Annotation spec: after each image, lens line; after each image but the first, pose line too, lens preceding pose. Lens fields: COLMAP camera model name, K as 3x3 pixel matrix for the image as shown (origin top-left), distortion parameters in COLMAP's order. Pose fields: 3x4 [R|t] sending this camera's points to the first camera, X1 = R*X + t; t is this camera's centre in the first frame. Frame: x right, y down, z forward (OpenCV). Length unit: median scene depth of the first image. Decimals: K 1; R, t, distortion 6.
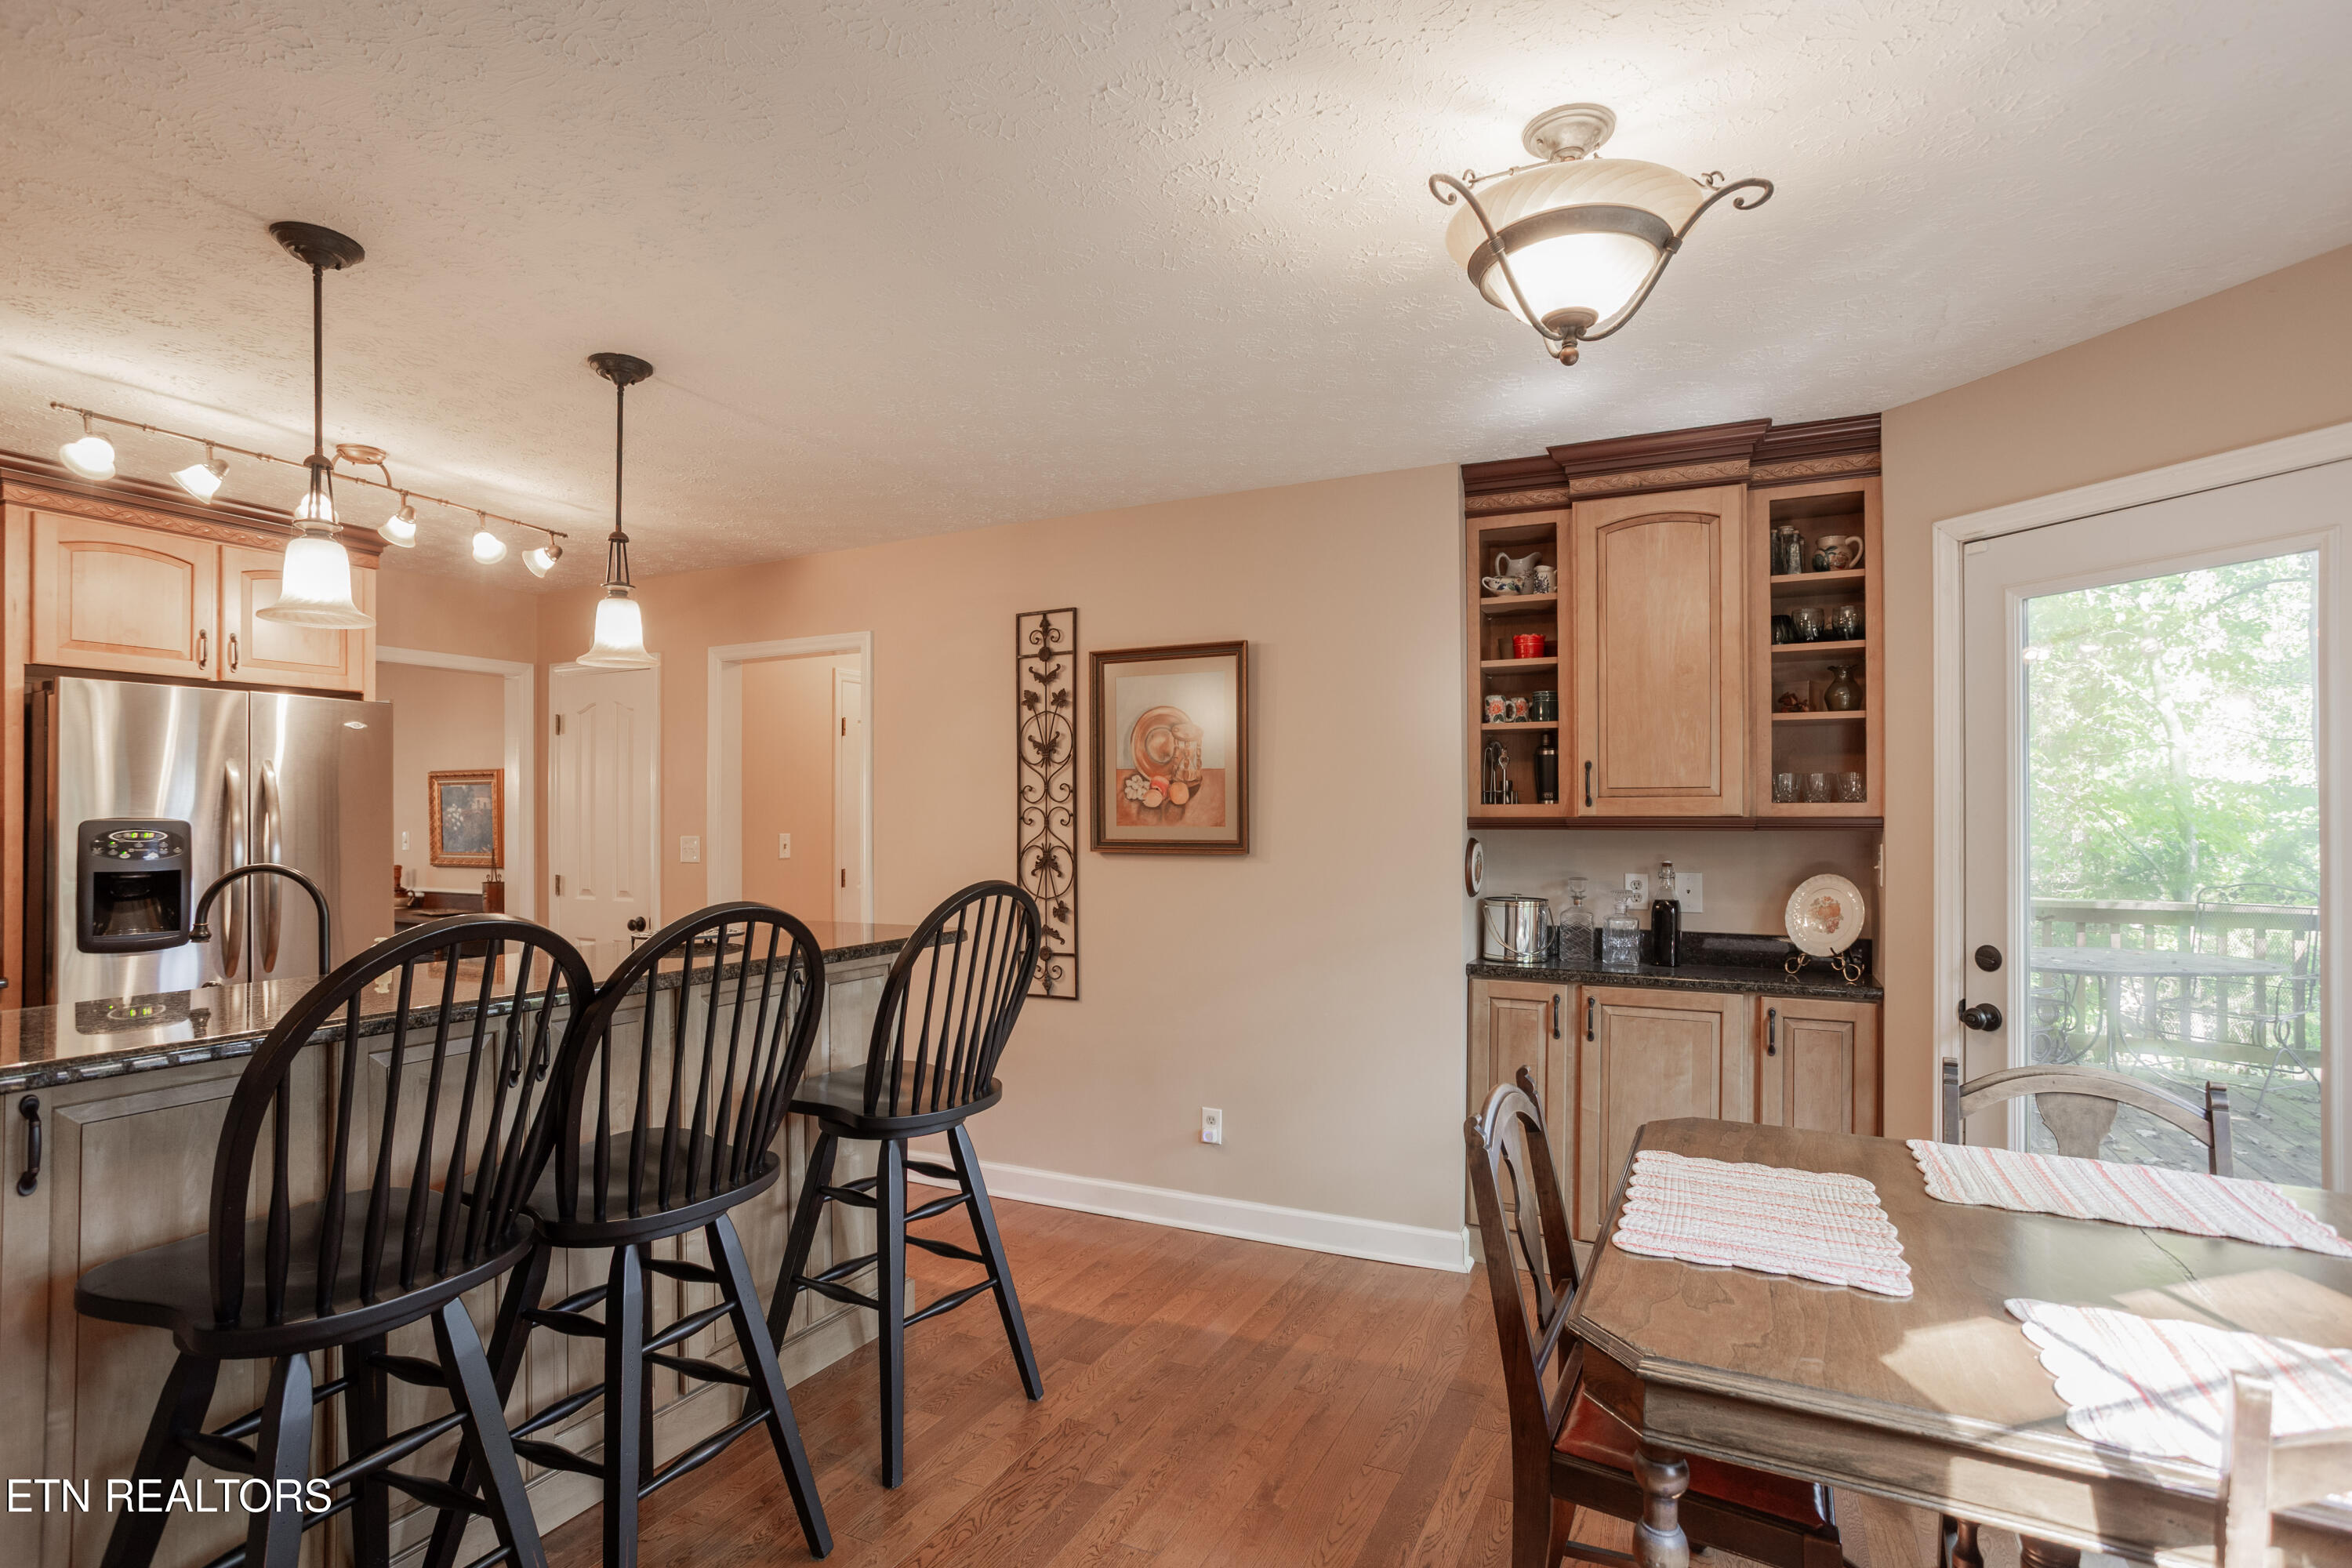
lens RADIAL K [[1155.4, 0, 1179.1], [0, 1155.4, 776.6], [0, 0, 1]] dist [-0.011863, 0.000796]
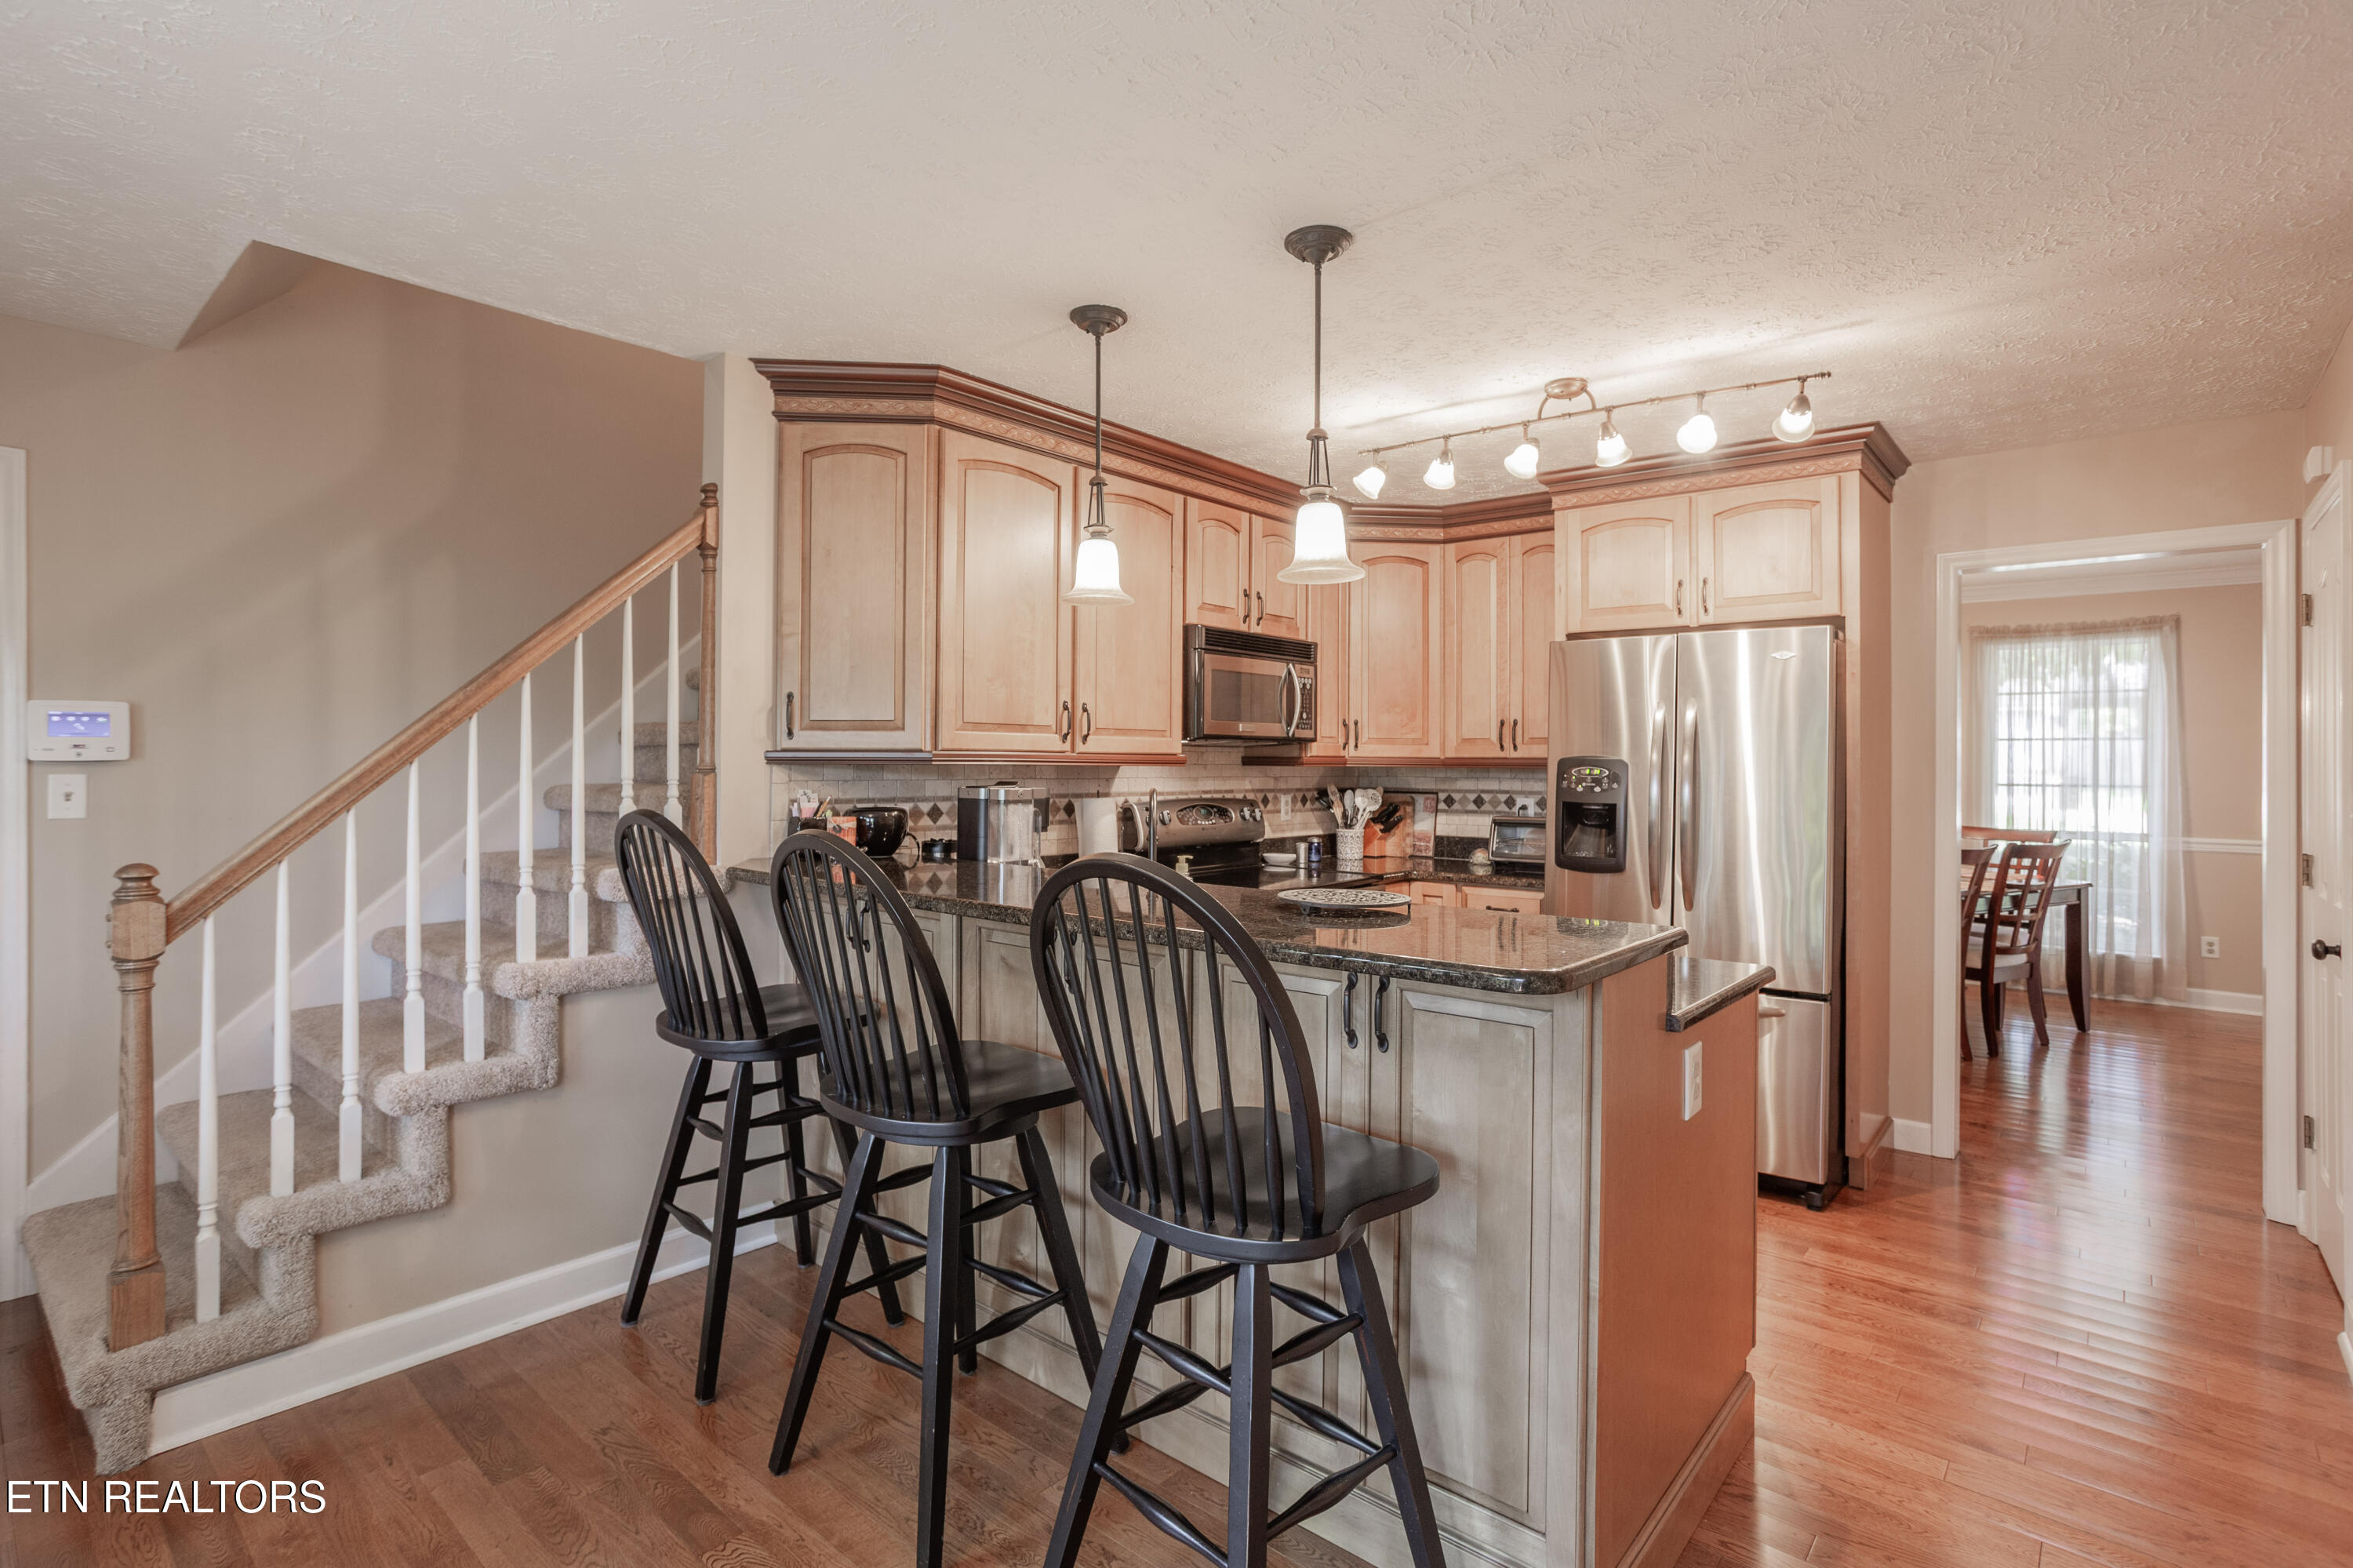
lens RADIAL K [[1132.4, 0, 1176.2], [0, 1132.4, 741.4], [0, 0, 1]] dist [0.000301, 0.000195]
pose [[-0.287138, -0.009246, -0.957845, 0.327749], [0.021873, 0.999629, -0.016206, 0.032158], [0.957639, -0.025604, -0.286830, 0.975564]]
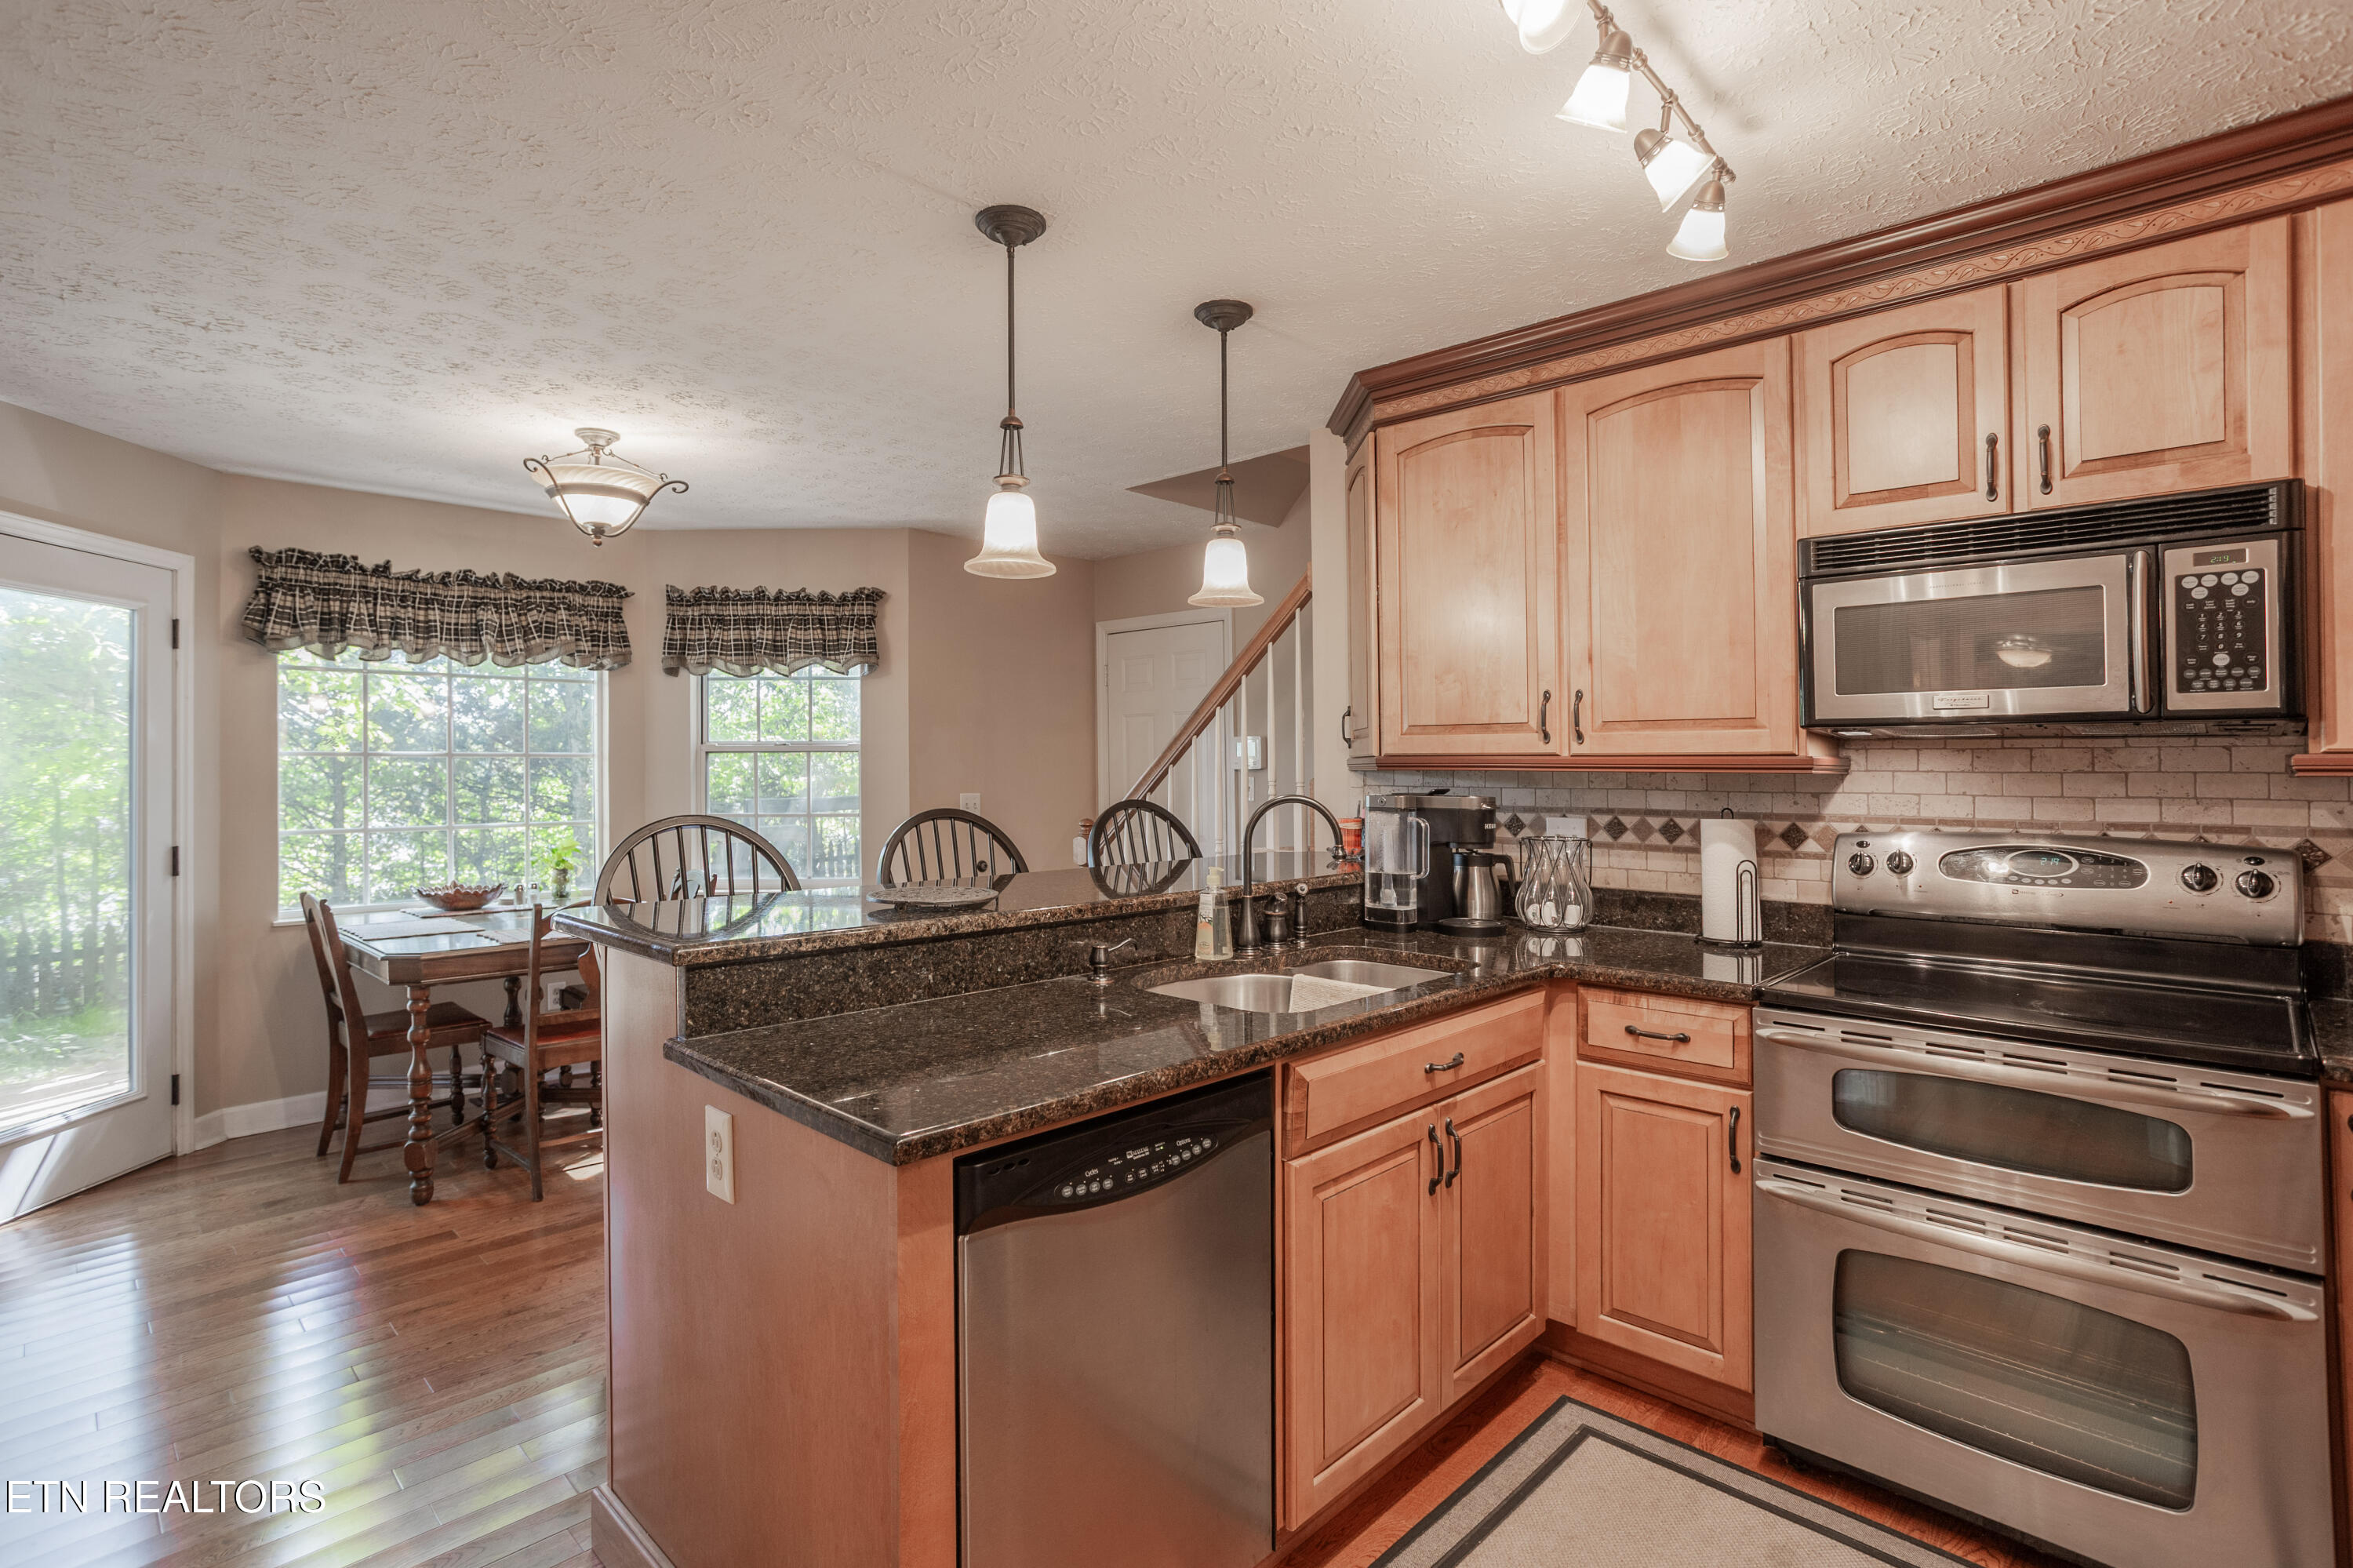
lens RADIAL K [[1155.9, 0, 1179.6], [0, 1155.9, 776.6], [0, 0, 1]] dist [-0.011863, 0.000796]
pose [[-0.944948, 0.004147, 0.327196, -0.780417], [-0.006275, 0.999506, -0.030792, 0.072178], [-0.327162, -0.031150, -0.944455, 1.527323]]
